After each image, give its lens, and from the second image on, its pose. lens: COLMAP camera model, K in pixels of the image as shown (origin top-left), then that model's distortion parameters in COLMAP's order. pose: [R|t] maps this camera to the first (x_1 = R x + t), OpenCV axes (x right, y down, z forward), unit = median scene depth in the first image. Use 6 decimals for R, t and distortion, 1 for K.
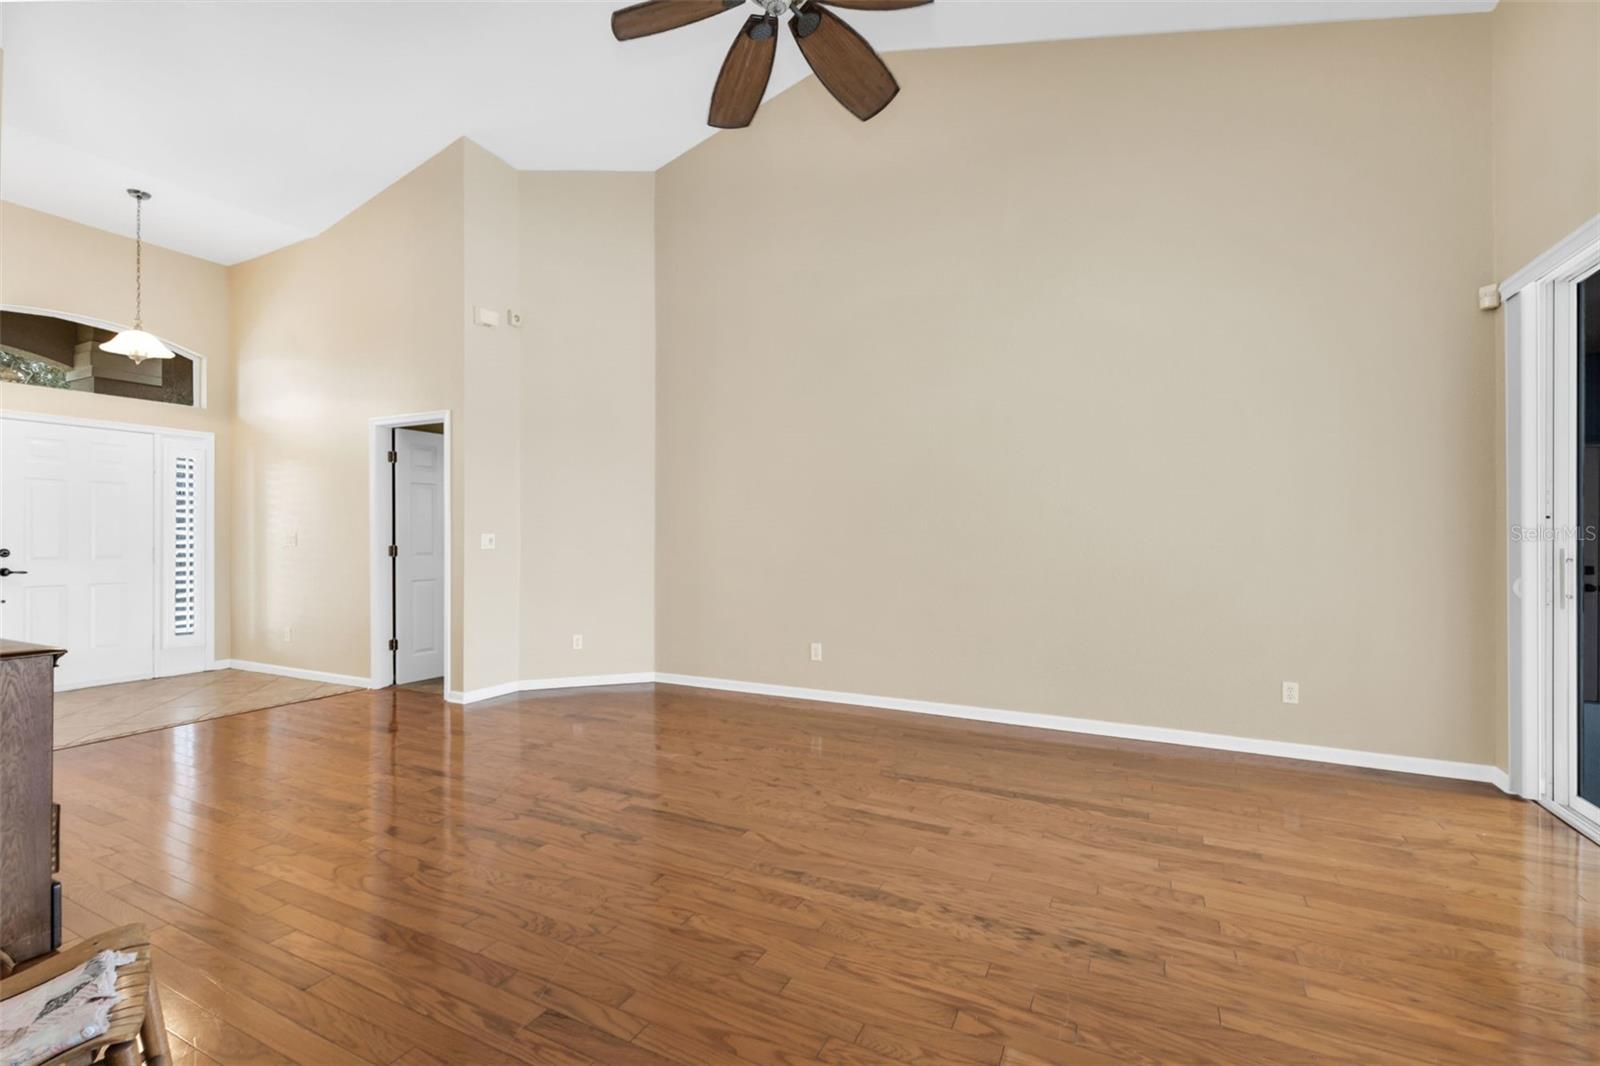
lens RADIAL K [[701.7, 0, 796.0], [0, 701.7, 533.9], [0, 0, 1]] dist [0.009475, 0.000081]
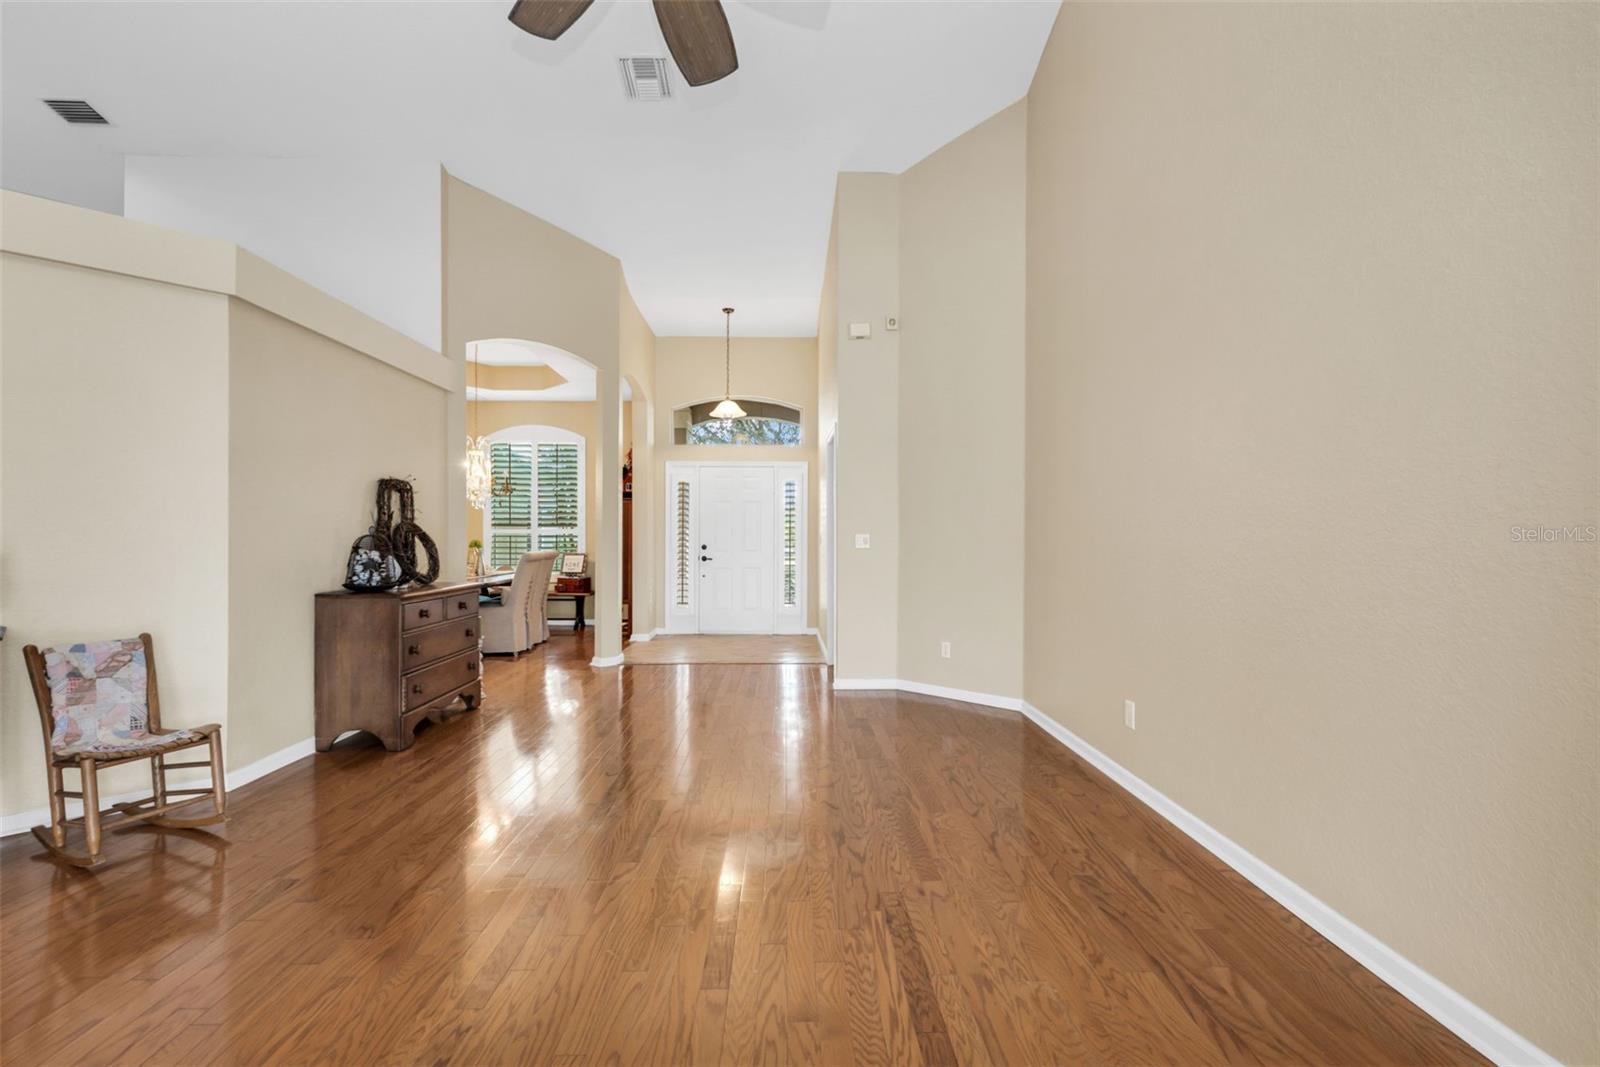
lens RADIAL K [[701.7, 0, 792.9], [0, 701.7, 534.2], [0, 0, 1]] dist [0.009475, 0.000081]
pose [[0.469557, -0.004307, -0.882892, 0.420178], [-0.001638, 0.999982, -0.005749, 0.005897], [0.882901, 0.004146, 0.469542, 0.388748]]
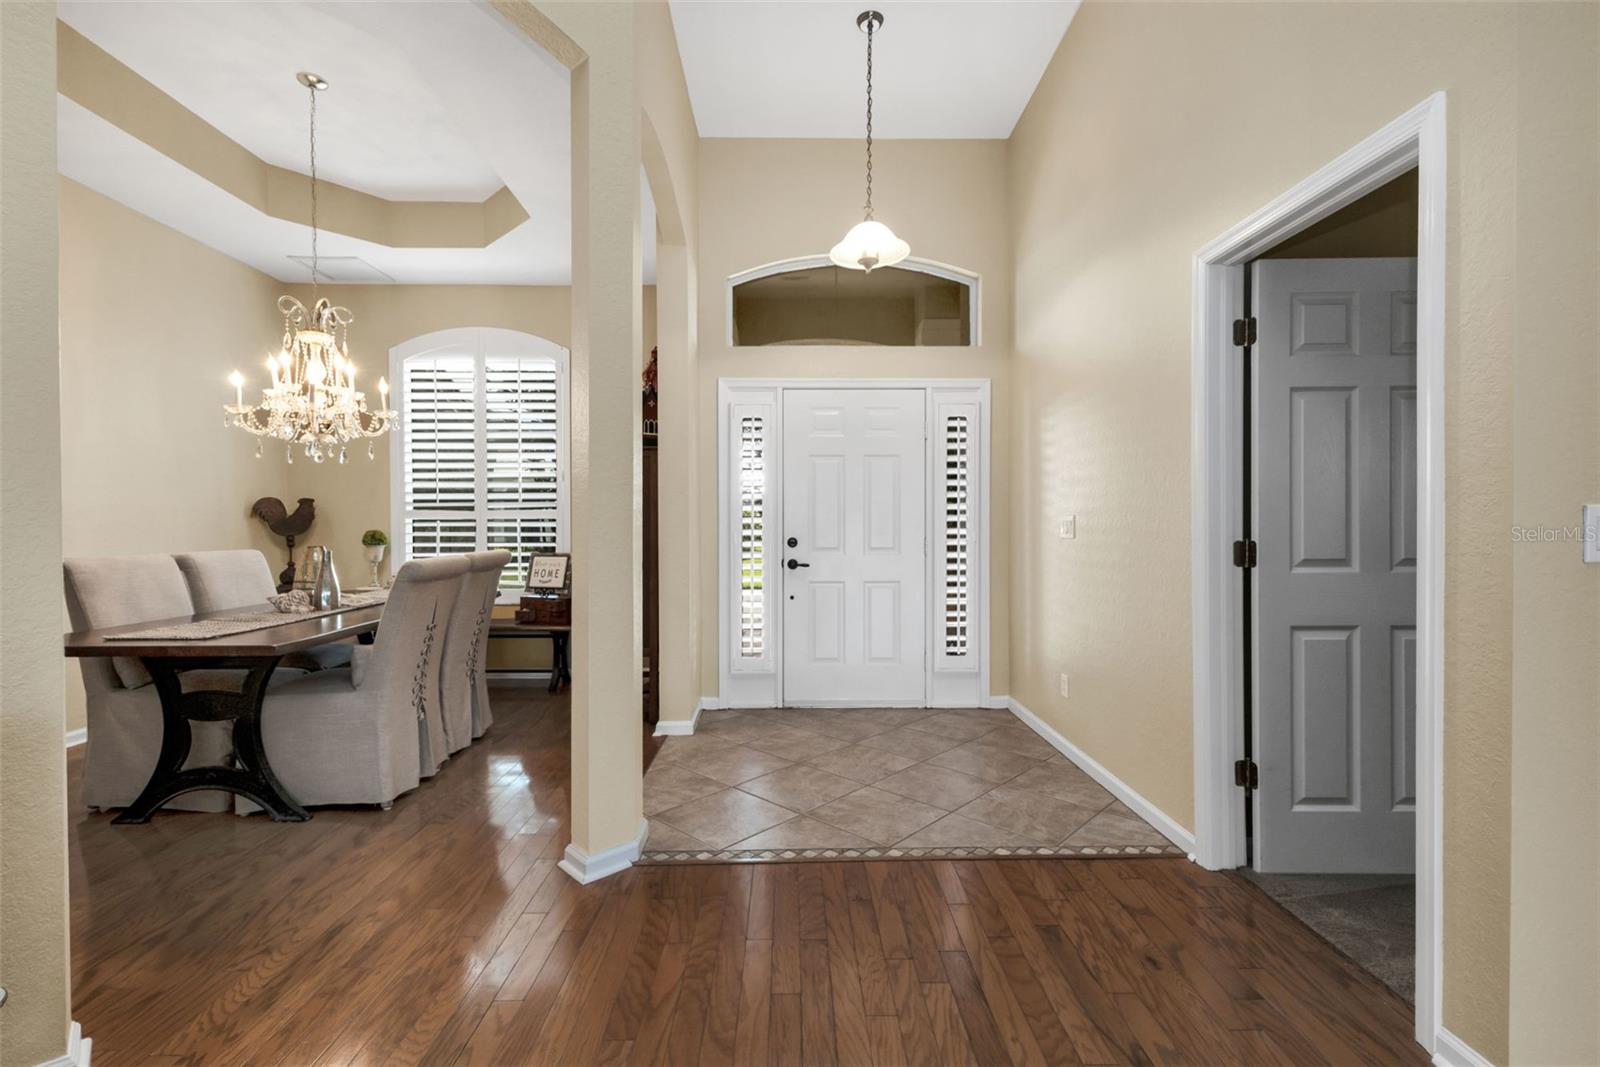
lens RADIAL K [[701.7, 0, 804.0], [0, 701.7, 532.8], [0, 0, 1]] dist [0.009475, 0.000081]
pose [[0.476931, 0.006620, -0.878916, -0.328825], [0.002540, 0.999957, 0.008910, 0.007851], [0.878937, -0.006482, 0.476894, 0.568784]]
